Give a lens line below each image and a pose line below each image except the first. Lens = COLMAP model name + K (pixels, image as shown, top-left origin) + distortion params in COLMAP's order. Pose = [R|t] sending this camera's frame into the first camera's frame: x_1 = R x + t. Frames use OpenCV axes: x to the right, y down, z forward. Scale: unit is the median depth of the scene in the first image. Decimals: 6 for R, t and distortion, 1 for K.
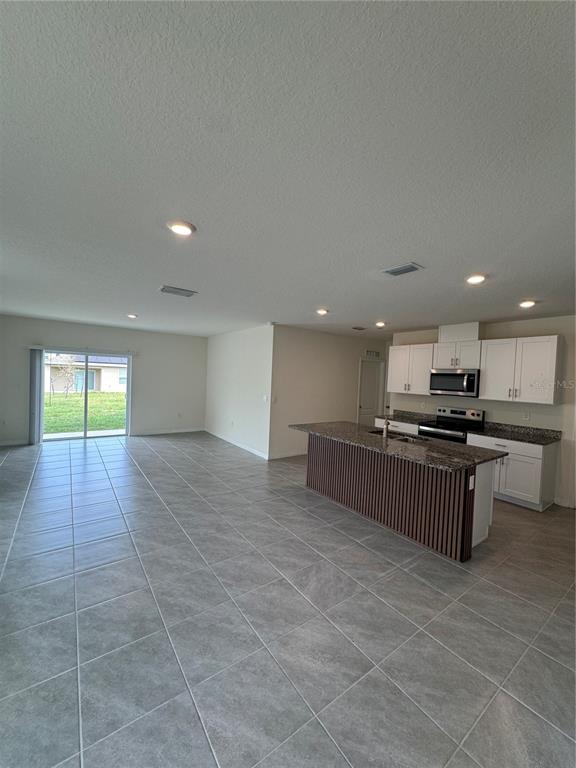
lens RADIAL K [[307.1, 0, 288.3], [0, 307.1, 383.2], [0, 0, 1]] dist [-0.001498, -0.000313]
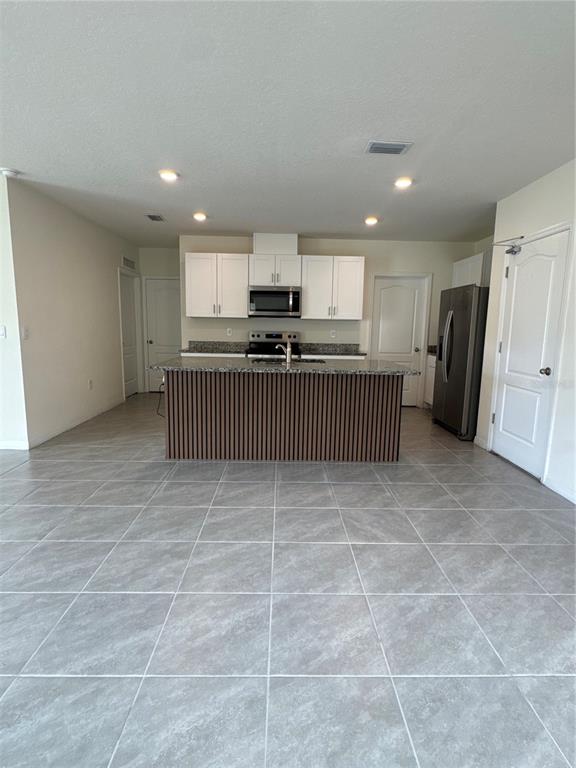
lens RADIAL K [[399.0, 0, 291.9], [0, 399.0, 384.0], [0, 0, 1]] dist [-0.009763, 0.003788]
pose [[0.566411, -0.147924, 0.810738, -0.523307], [0.022923, 0.986207, 0.163924, 0.058452], [-0.823804, -0.074264, 0.561989, 0.387086]]
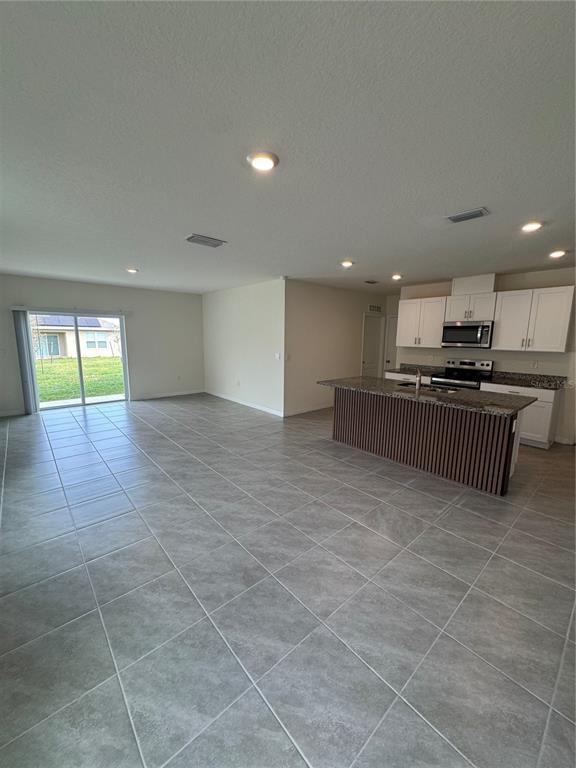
lens RADIAL K [[307.1, 0, 288.3], [0, 307.1, 382.4], [0, 0, 1]] dist [-0.001498, -0.000313]
pose [[0.995056, -0.040888, 0.090511, -0.205995], [0.028761, 0.990905, 0.131450, 0.005395], [-0.095063, -0.128197, 0.987182, 0.020955]]
